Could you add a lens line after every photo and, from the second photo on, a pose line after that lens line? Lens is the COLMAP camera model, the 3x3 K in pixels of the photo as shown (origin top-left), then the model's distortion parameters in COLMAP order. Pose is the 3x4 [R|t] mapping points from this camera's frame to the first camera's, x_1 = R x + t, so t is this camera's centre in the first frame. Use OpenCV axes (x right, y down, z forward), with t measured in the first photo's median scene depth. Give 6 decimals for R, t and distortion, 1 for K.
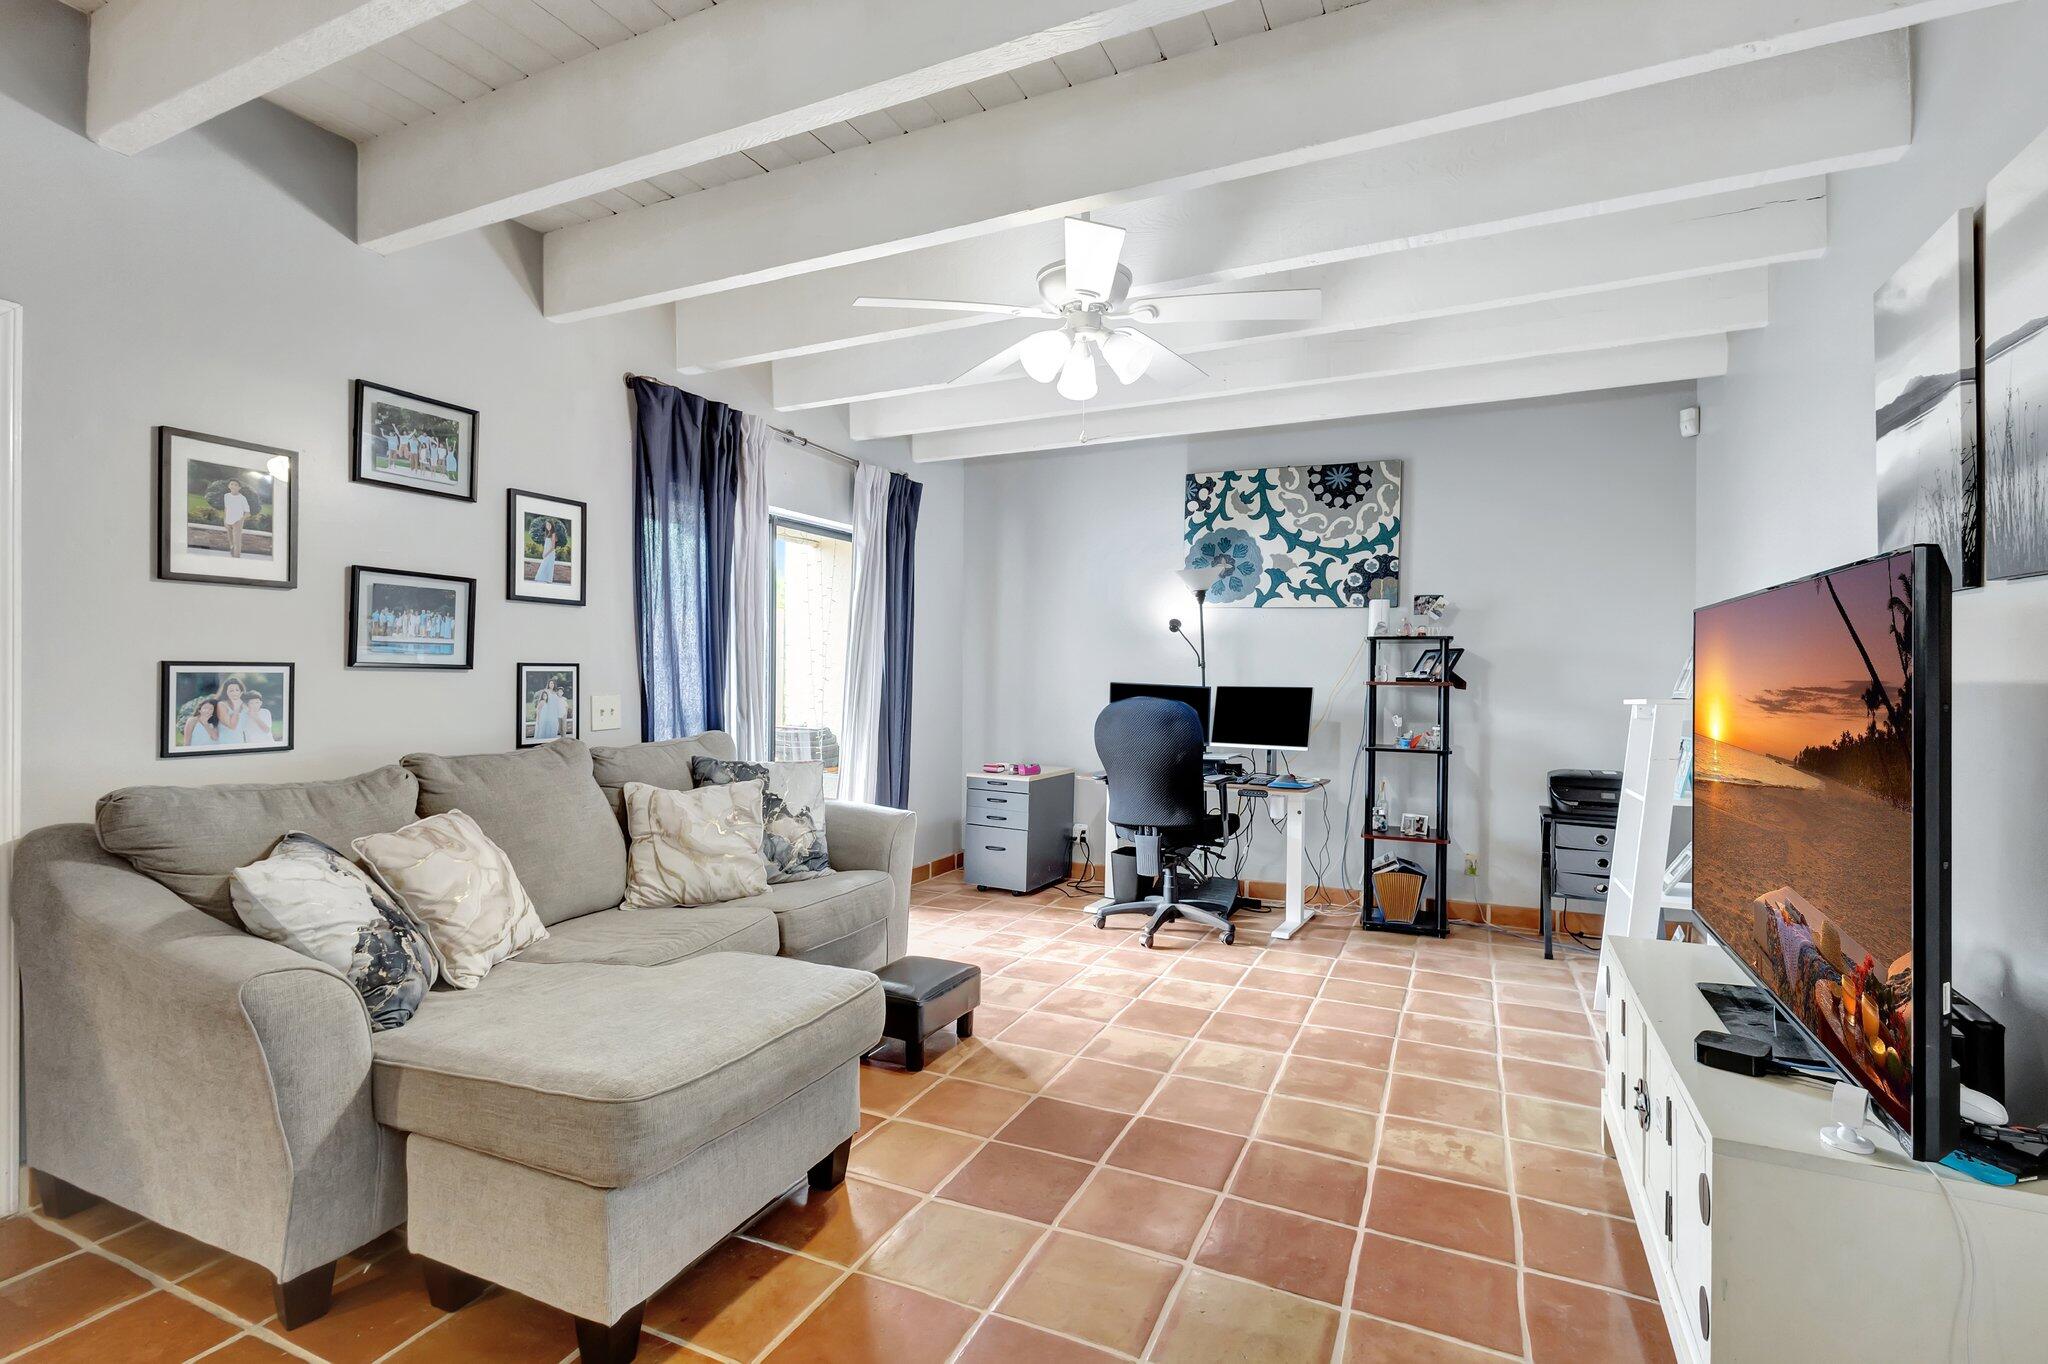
lens RADIAL K [[955.9, 0, 999.2], [0, 955.9, 654.8], [0, 0, 1]] dist [0.005317, 0.002007]
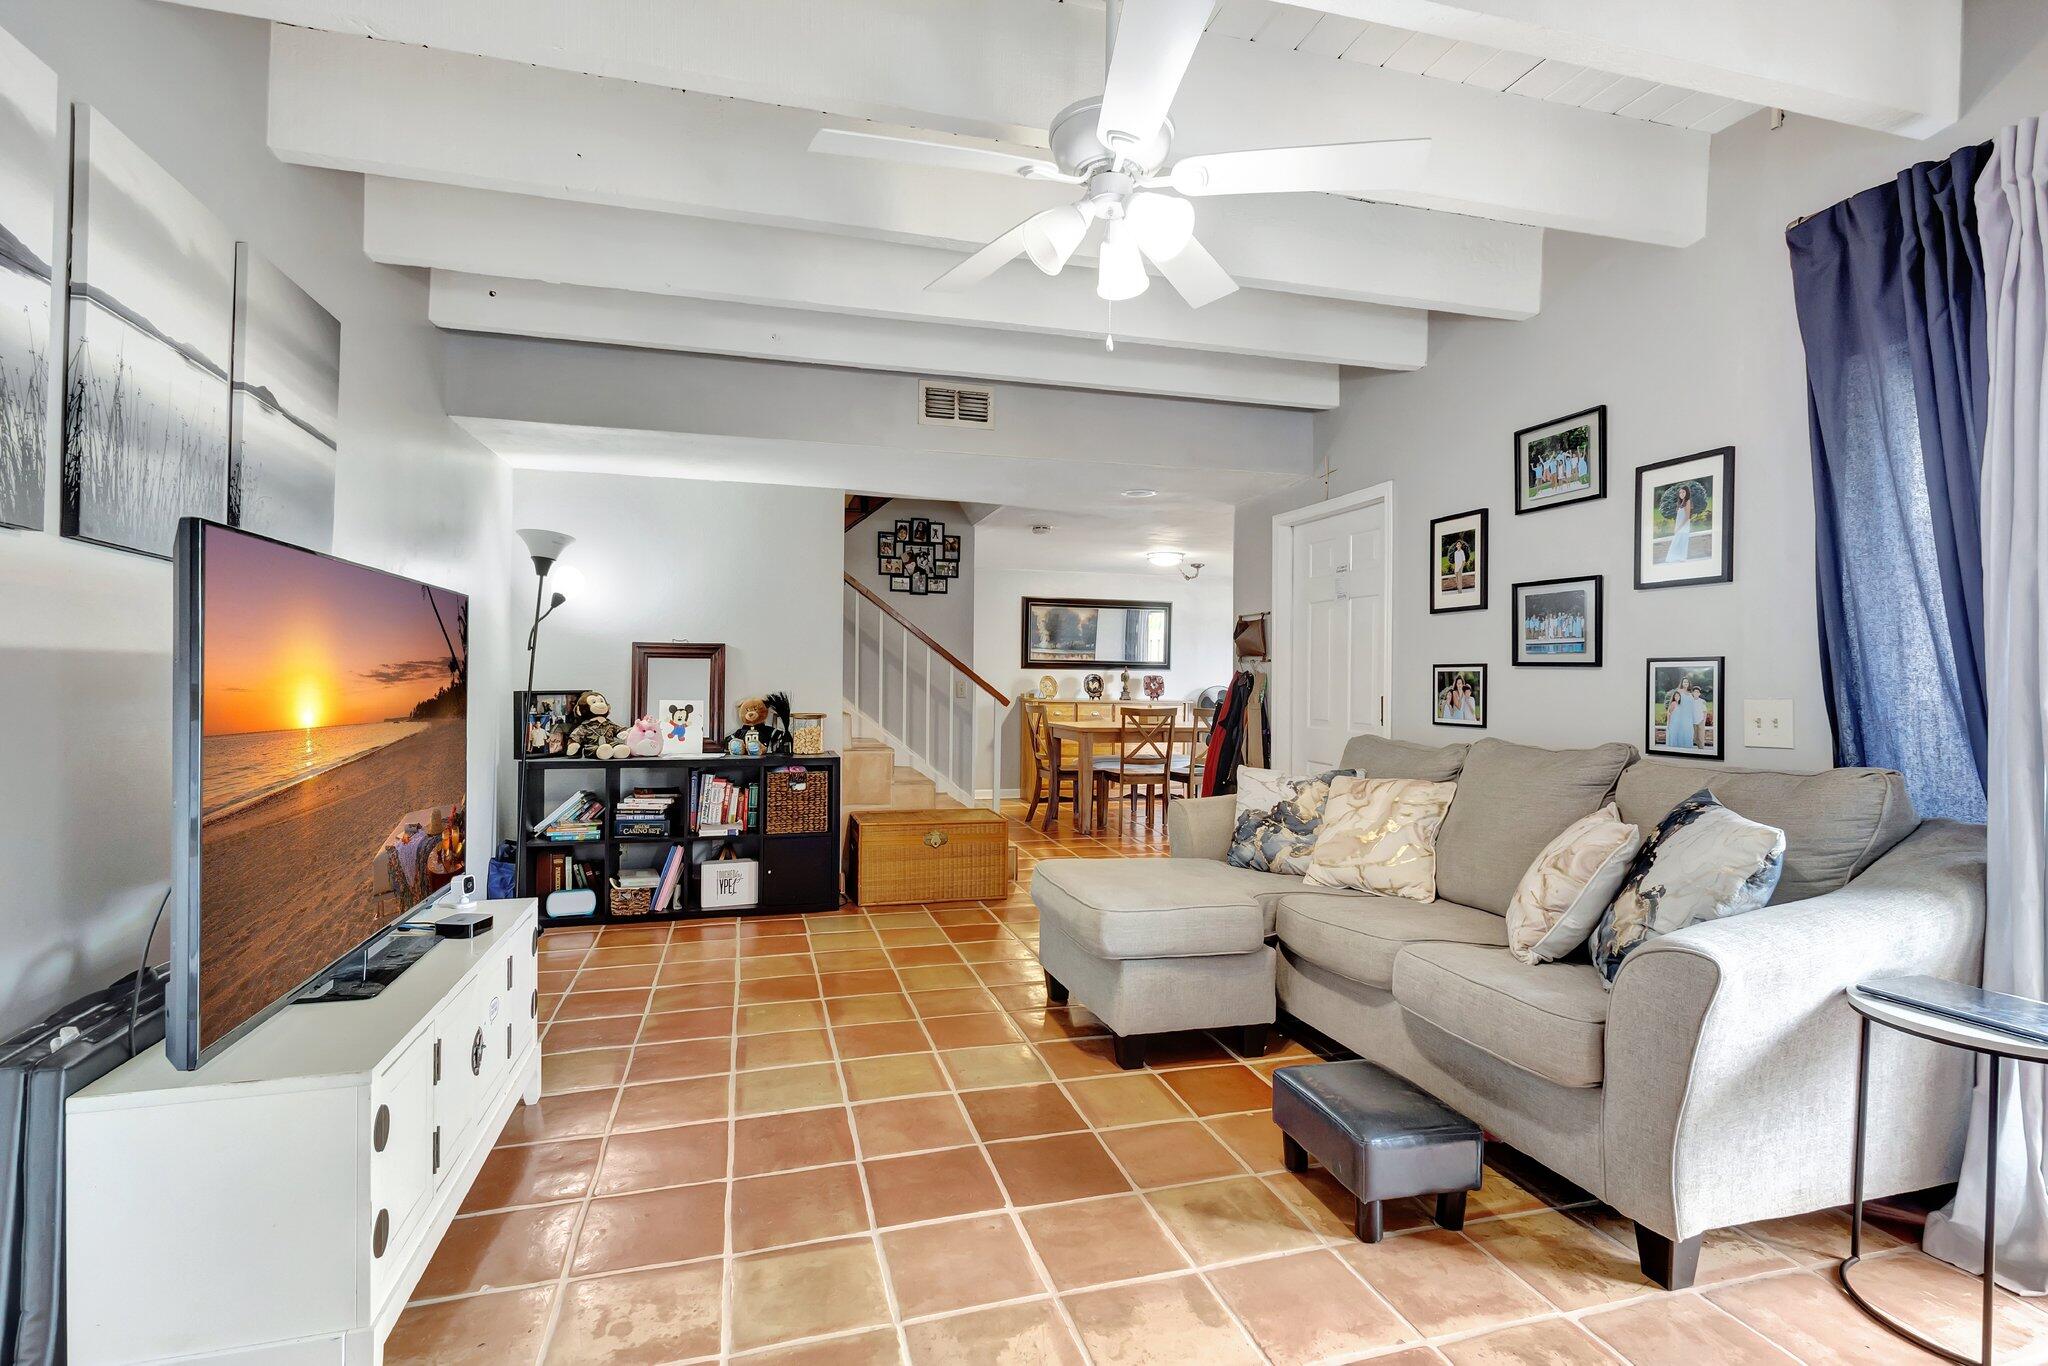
lens RADIAL K [[955.9, 0, 1021.0], [0, 955.9, 674.9], [0, 0, 1]] dist [0.005317, 0.002007]
pose [[-0.738363, -0.011267, -0.674309, 0.356443], [0.003408, 0.999785, -0.020438, 0.026652], [0.674395, -0.017389, -0.738166, 0.838932]]
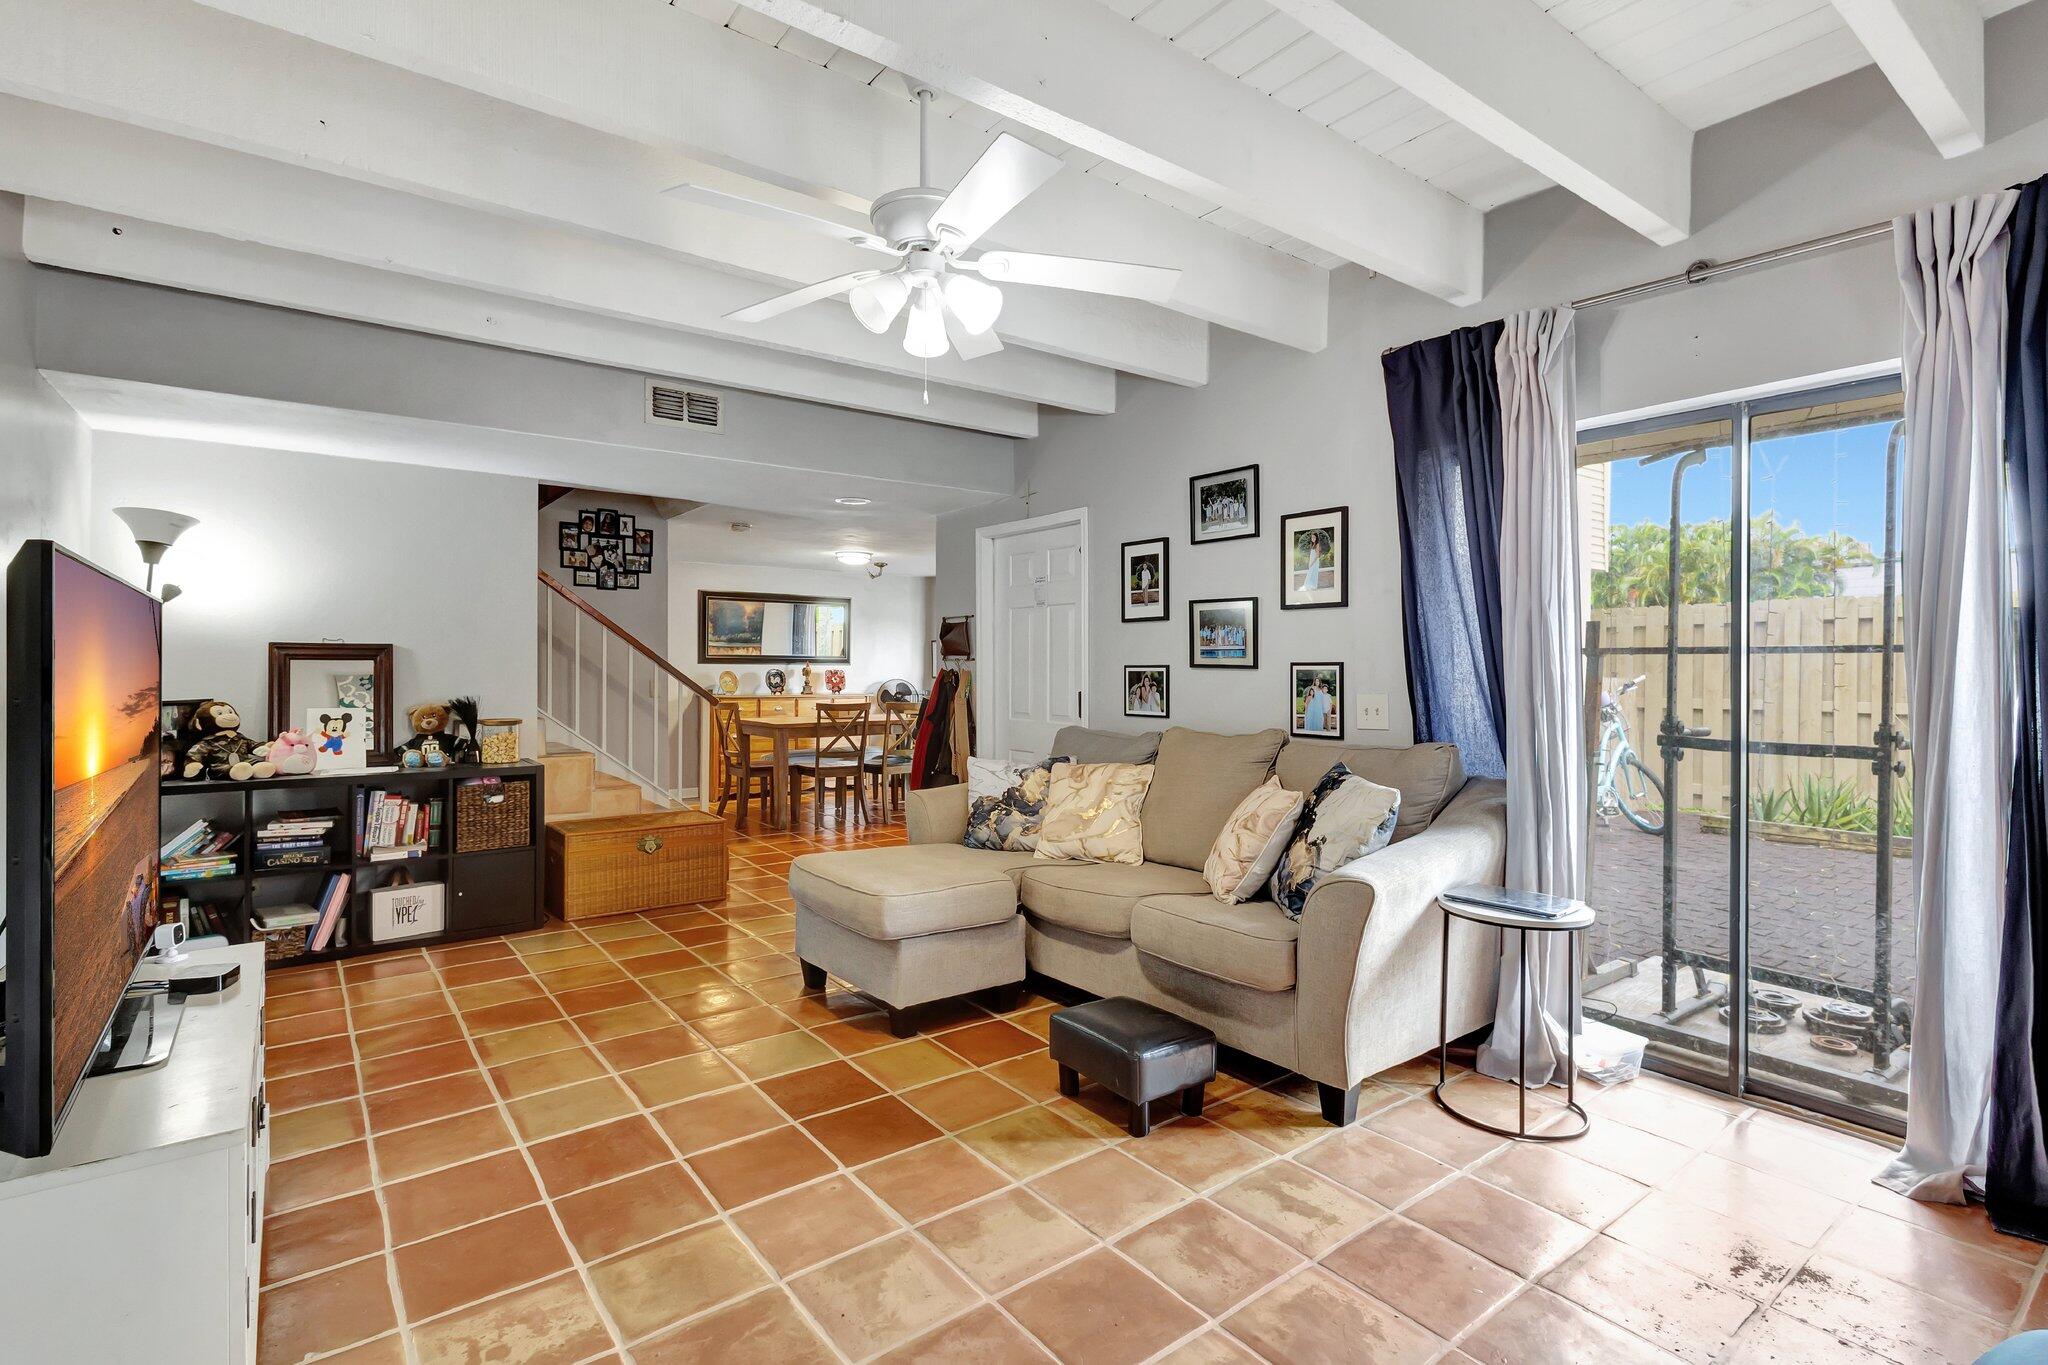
lens RADIAL K [[955.9, 0, 1014.7], [0, 955.9, 657.1], [0, 0, 1]] dist [0.005317, 0.002007]
pose [[-0.451314, -0.013583, -0.892262, 0.455839], [0.017398, 0.999560, -0.024017, 0.015785], [0.892196, -0.026363, -0.450879, 0.811444]]
